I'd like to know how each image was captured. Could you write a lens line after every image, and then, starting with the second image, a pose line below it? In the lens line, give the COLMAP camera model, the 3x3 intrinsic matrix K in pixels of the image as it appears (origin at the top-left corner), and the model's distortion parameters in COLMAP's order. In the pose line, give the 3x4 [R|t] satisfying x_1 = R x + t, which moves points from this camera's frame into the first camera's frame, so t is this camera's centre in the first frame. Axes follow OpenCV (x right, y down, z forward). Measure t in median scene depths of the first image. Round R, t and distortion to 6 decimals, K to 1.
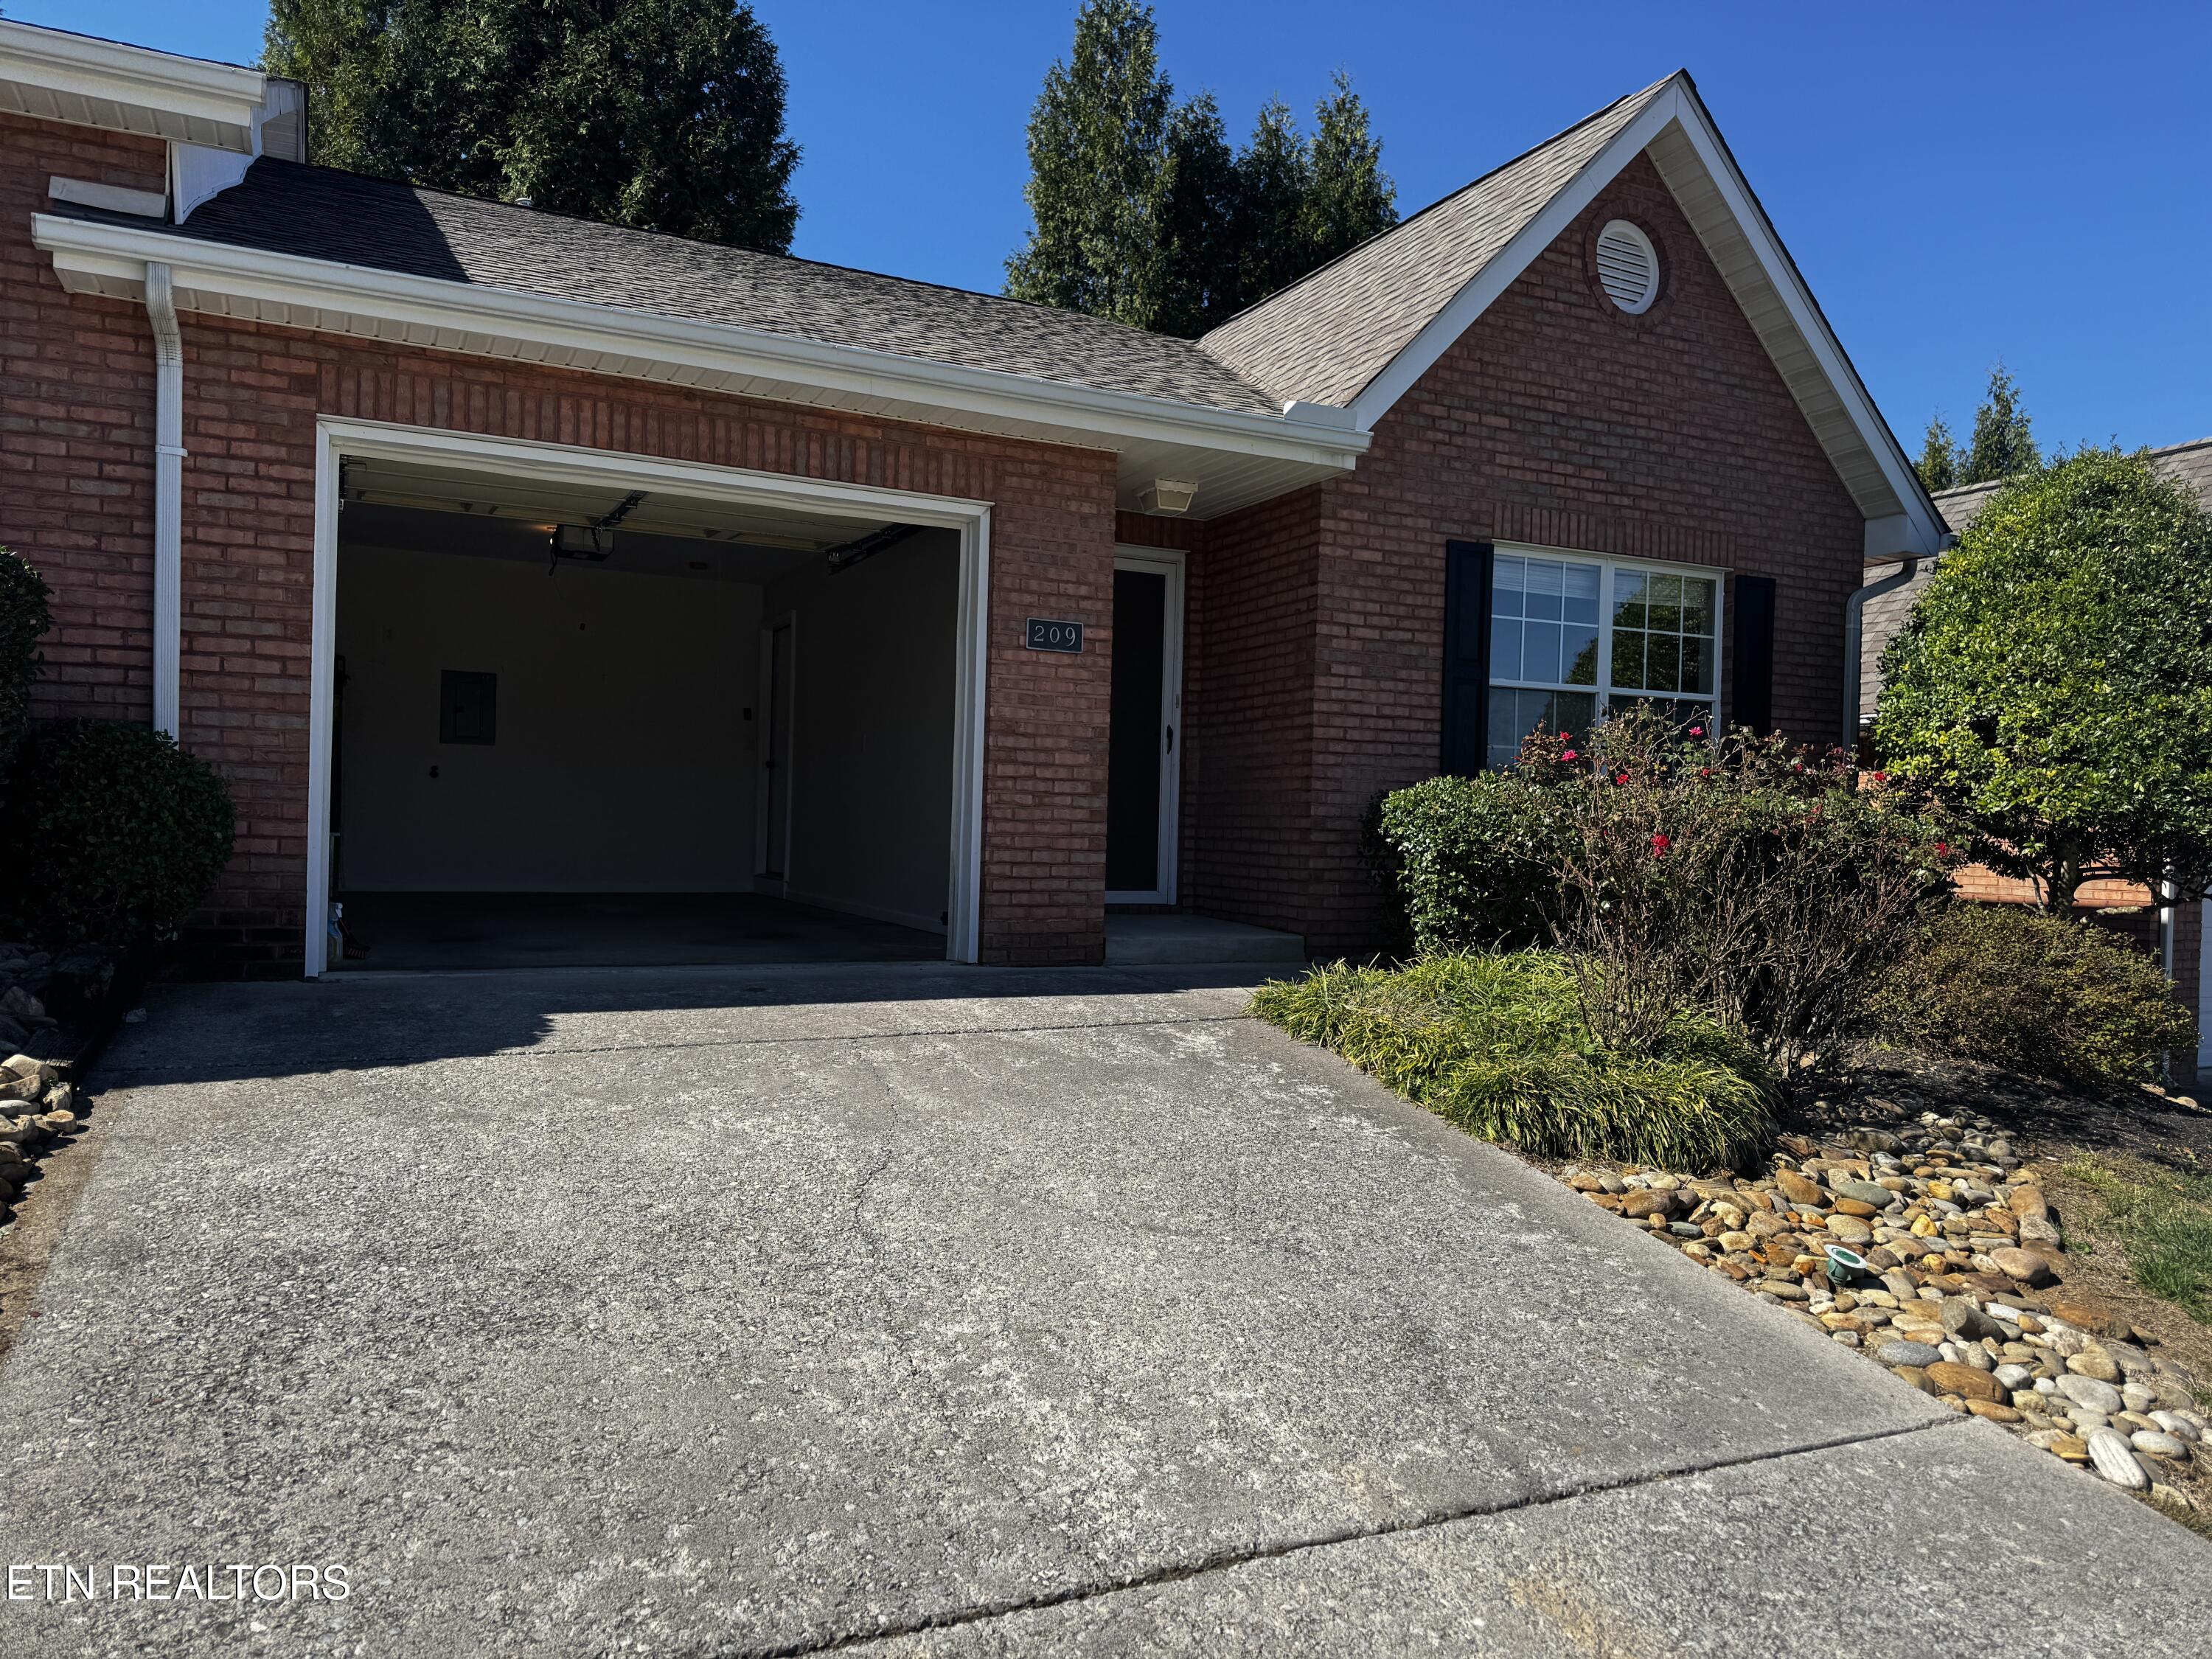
lens RADIAL K [[1549.5, 0, 1102.1], [0, 1549.5, 831.8], [0, 0, 1]] dist [0.020909, -0.018266]
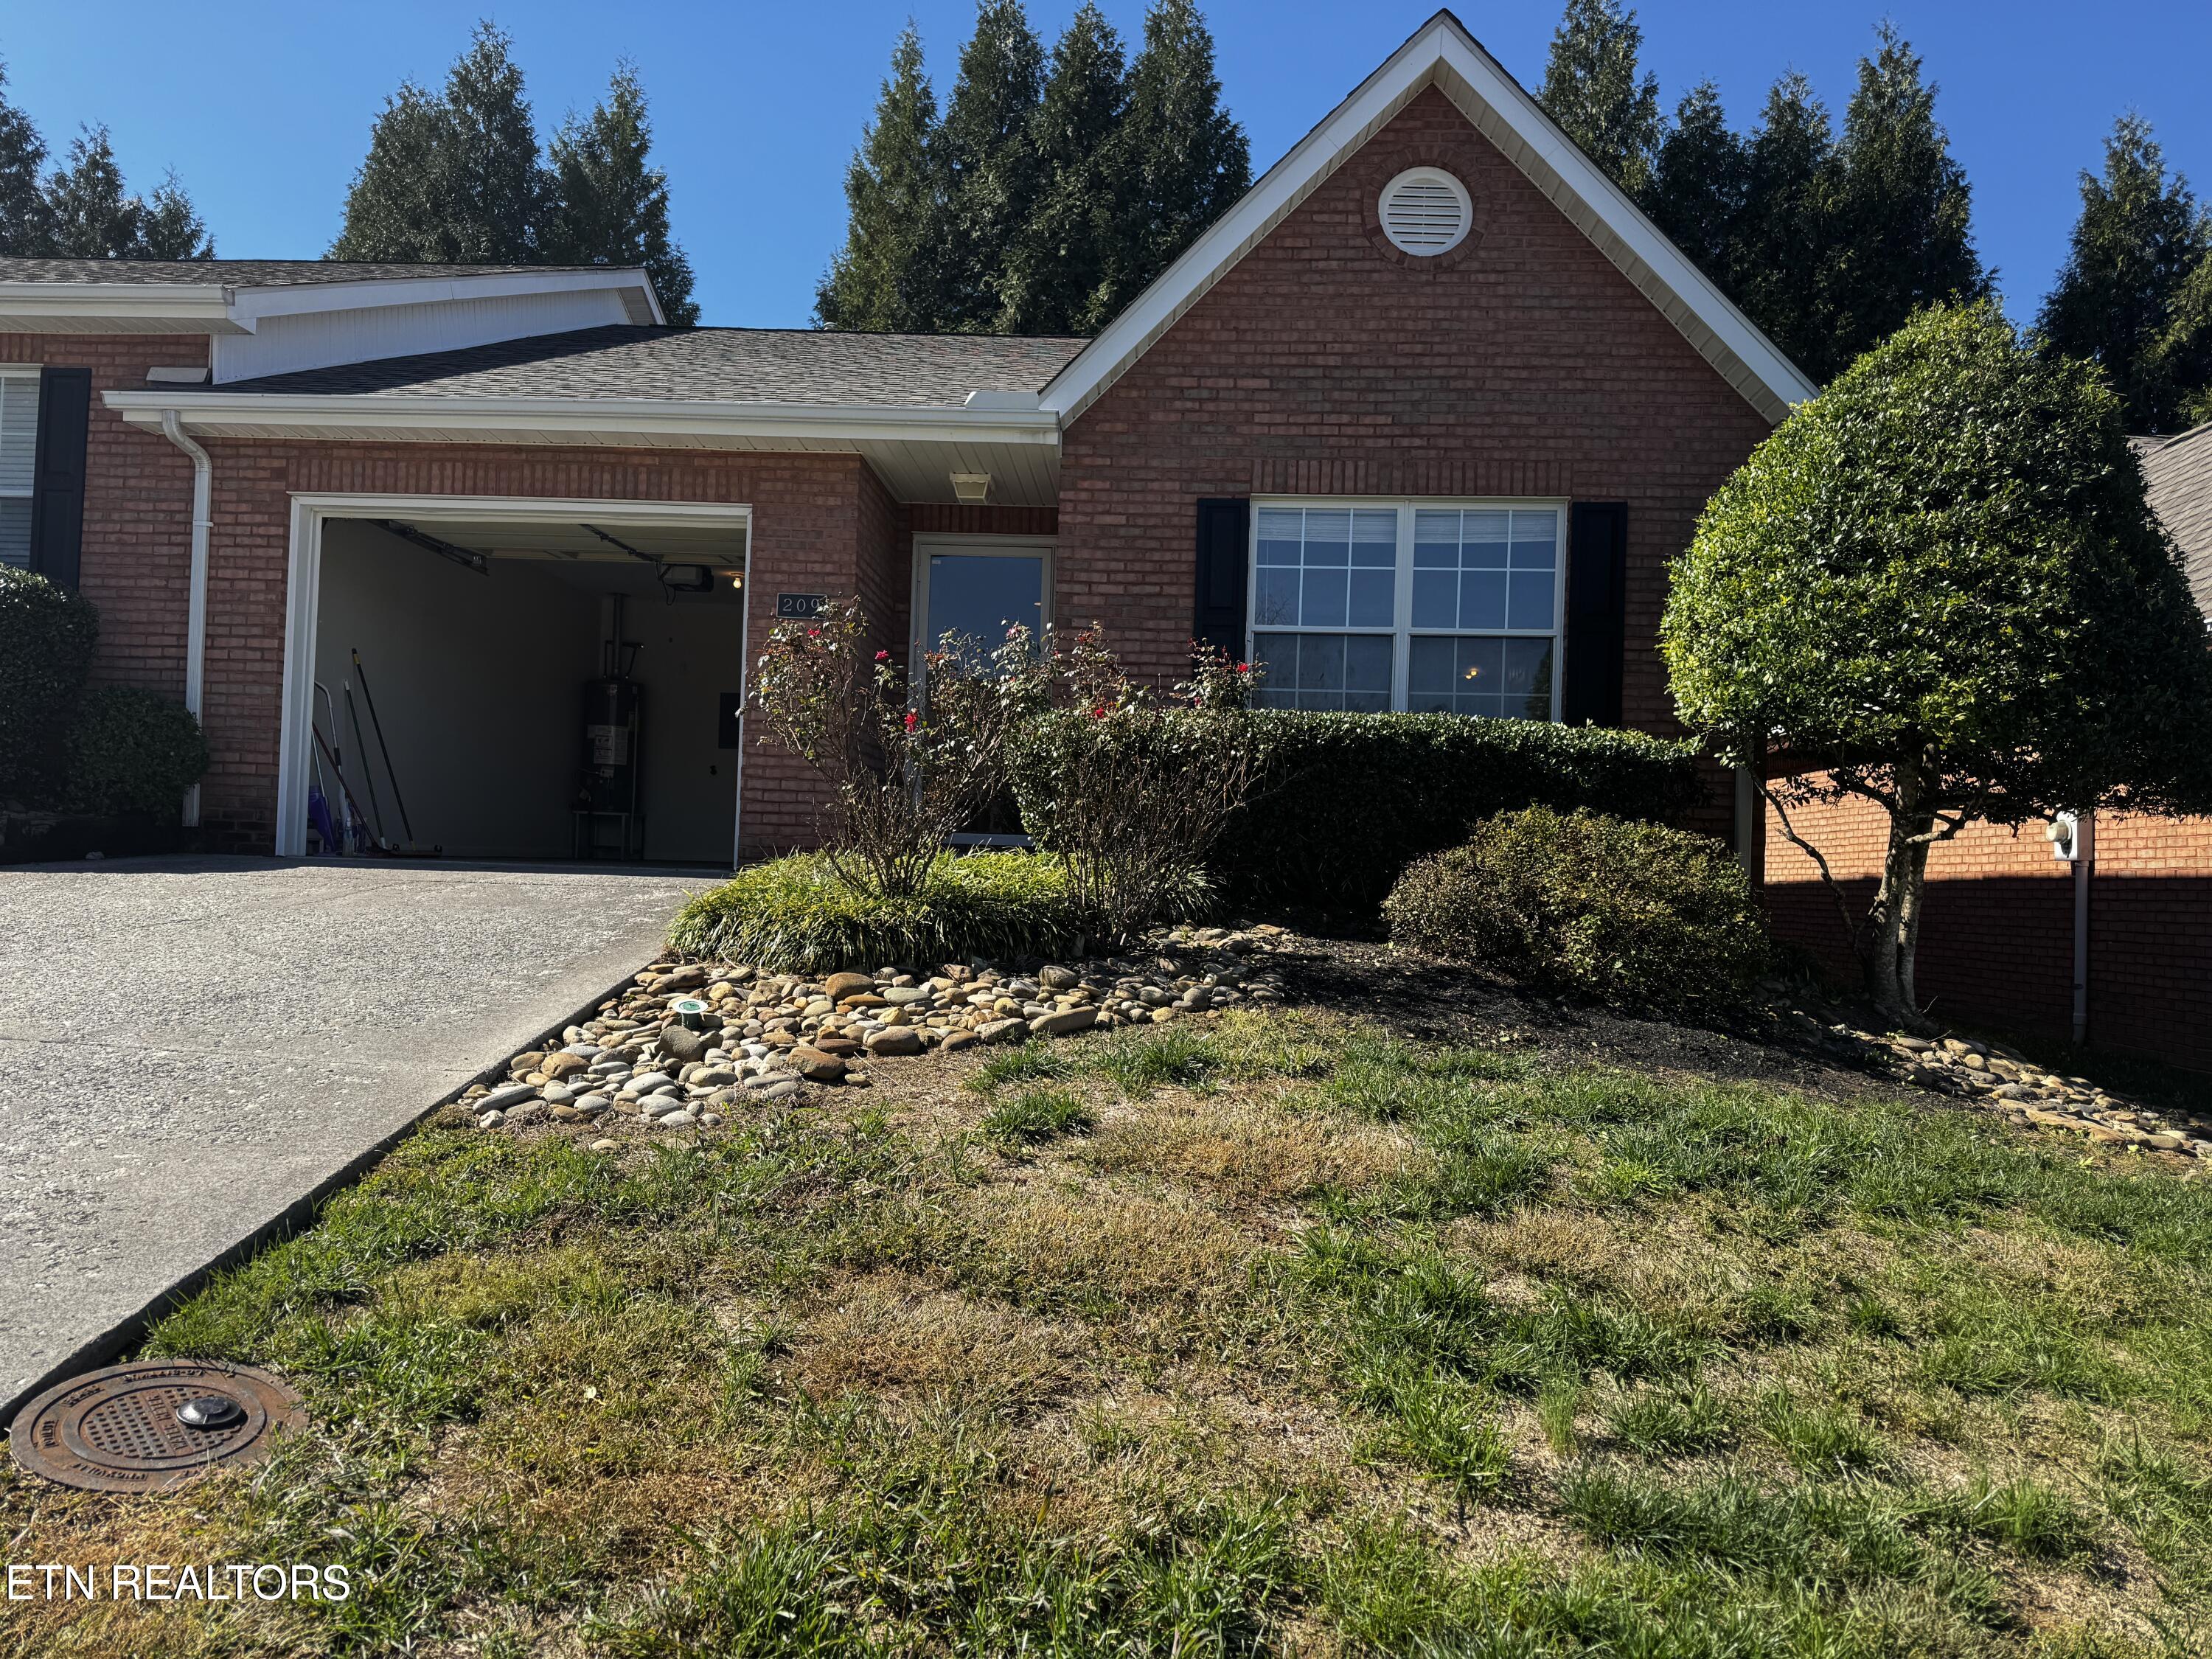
lens RADIAL K [[1549.5, 0, 1090.7], [0, 1549.5, 835.2], [0, 0, 1]] dist [0.020909, -0.018266]
pose [[0.875894, -0.008676, -0.482426, 0.690223], [-0.012280, 0.999114, -0.040264, 0.092443], [0.482347, 0.041191, 0.875011, 0.031550]]
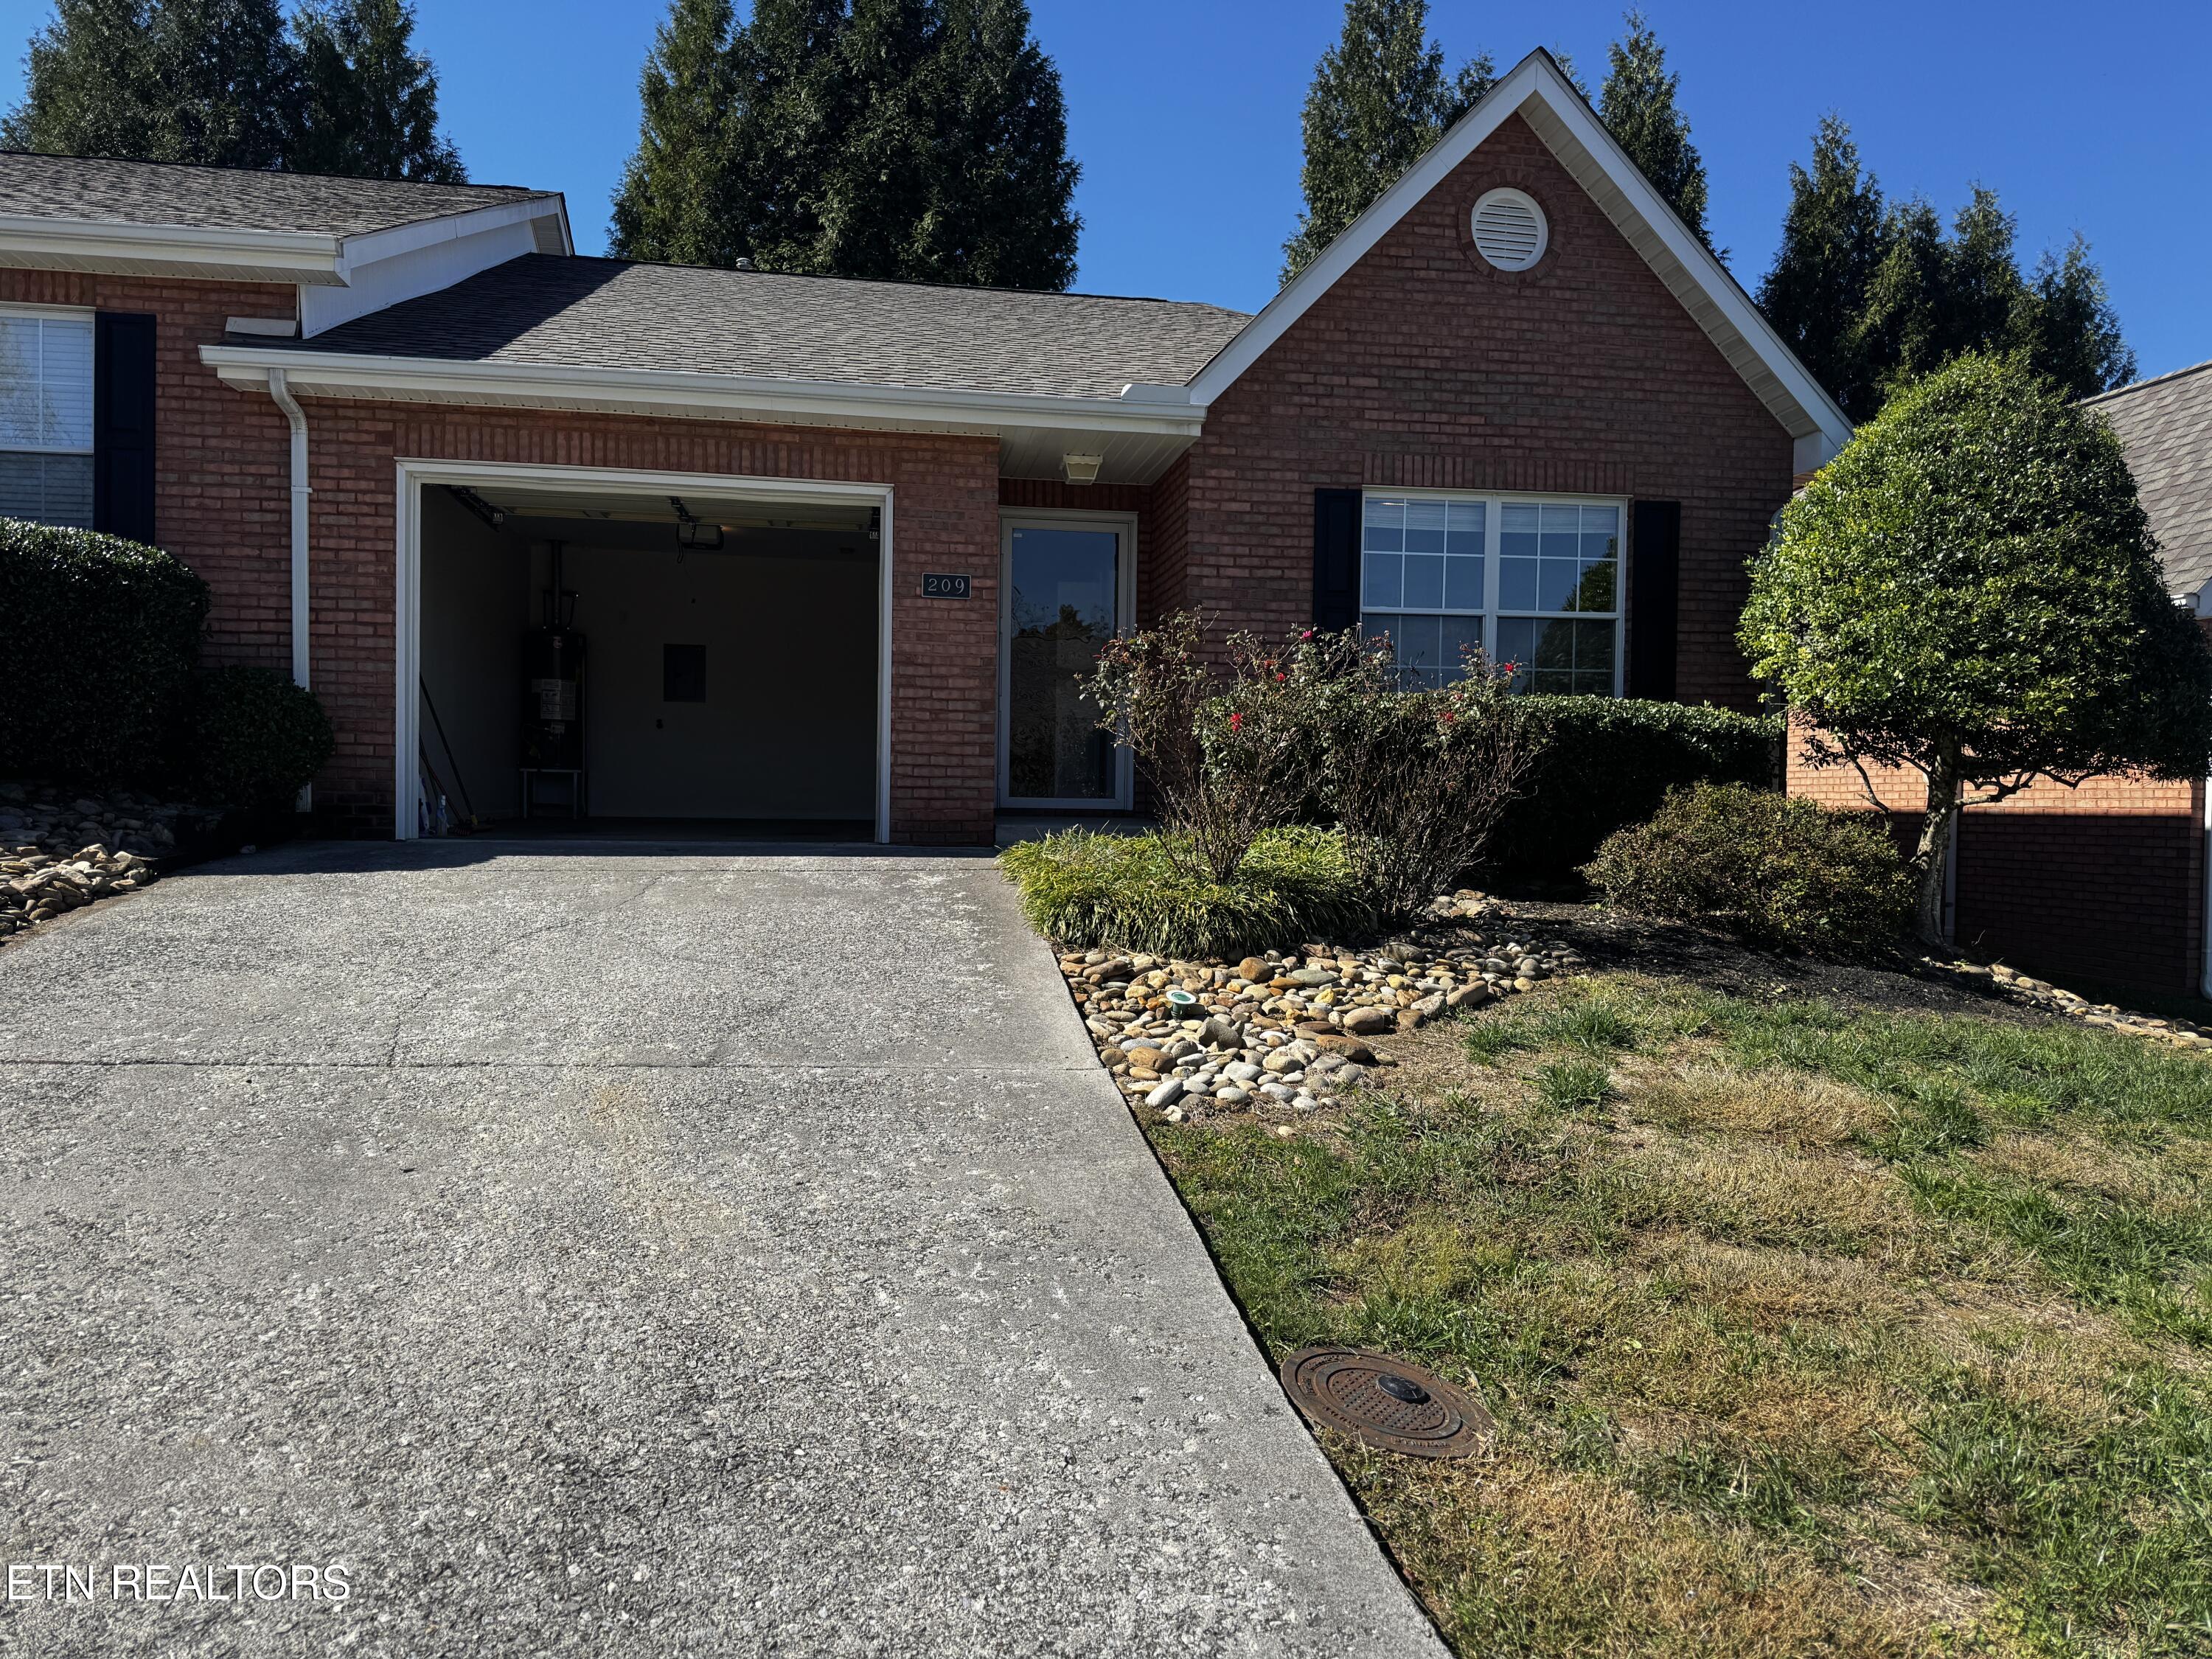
lens RADIAL K [[1549.5, 0, 1101.4], [0, 1549.5, 829.6], [0, 0, 1]] dist [0.020909, -0.018266]
pose [[0.958902, -0.006651, -0.283659, 0.405324], [0.009981, 0.999897, 0.010298, 0.055399], [0.283561, -0.012706, 0.958870, -0.166713]]
